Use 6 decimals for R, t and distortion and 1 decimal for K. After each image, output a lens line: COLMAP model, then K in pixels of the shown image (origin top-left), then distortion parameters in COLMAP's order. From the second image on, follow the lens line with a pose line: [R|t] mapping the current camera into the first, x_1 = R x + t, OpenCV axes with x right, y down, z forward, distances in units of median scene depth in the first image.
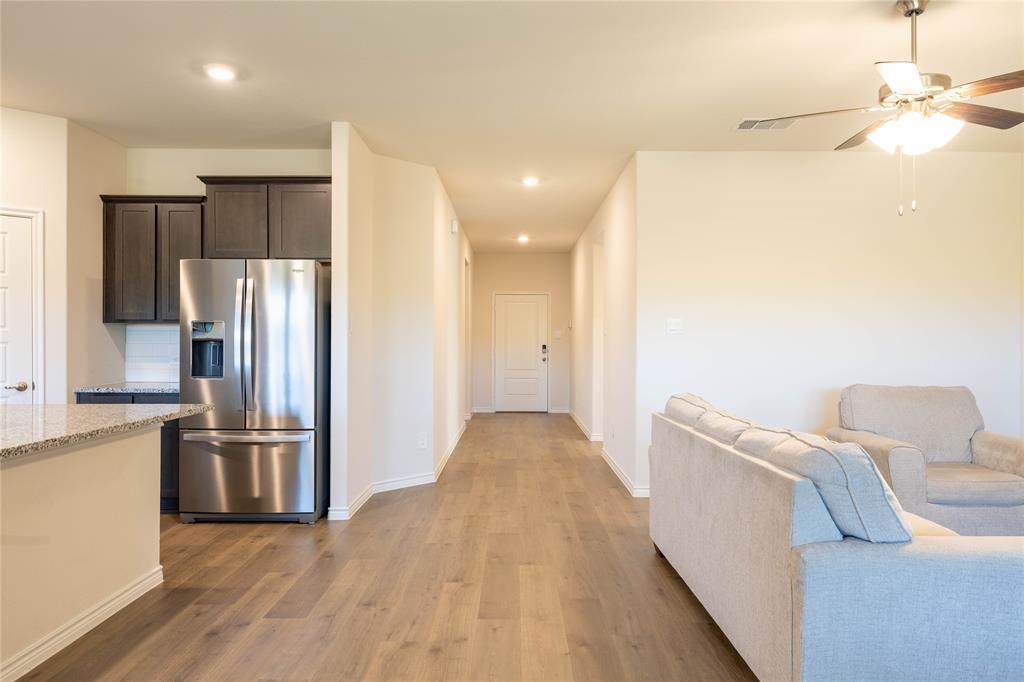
lens RADIAL K [[691.9, 0, 518.6], [0, 691.9, 342.8], [0, 0, 1]] dist [0.012920, -0.014892]
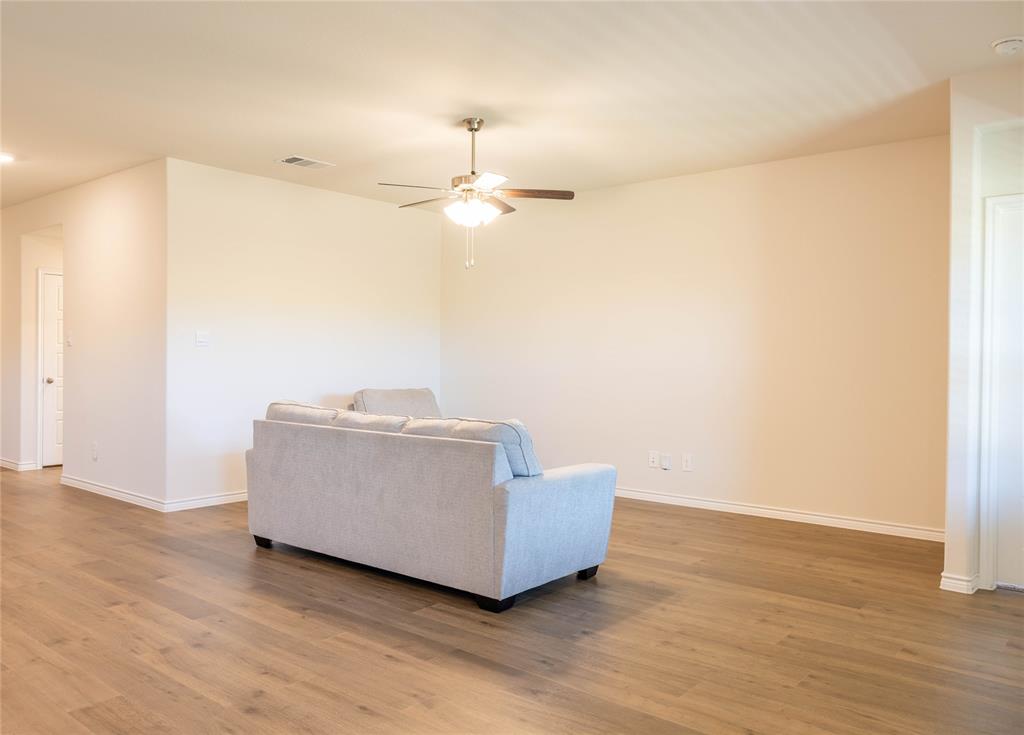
lens RADIAL K [[761.6, 0, 502.3], [0, 761.6, 366.5], [0, 0, 1]] dist [-0.015675, 0.000322]
pose [[0.642859, -0.007646, 0.765946, -0.622720], [-0.006272, 0.999864, 0.015246, -0.003451], [-0.765959, -0.014605, 0.642724, -0.084080]]
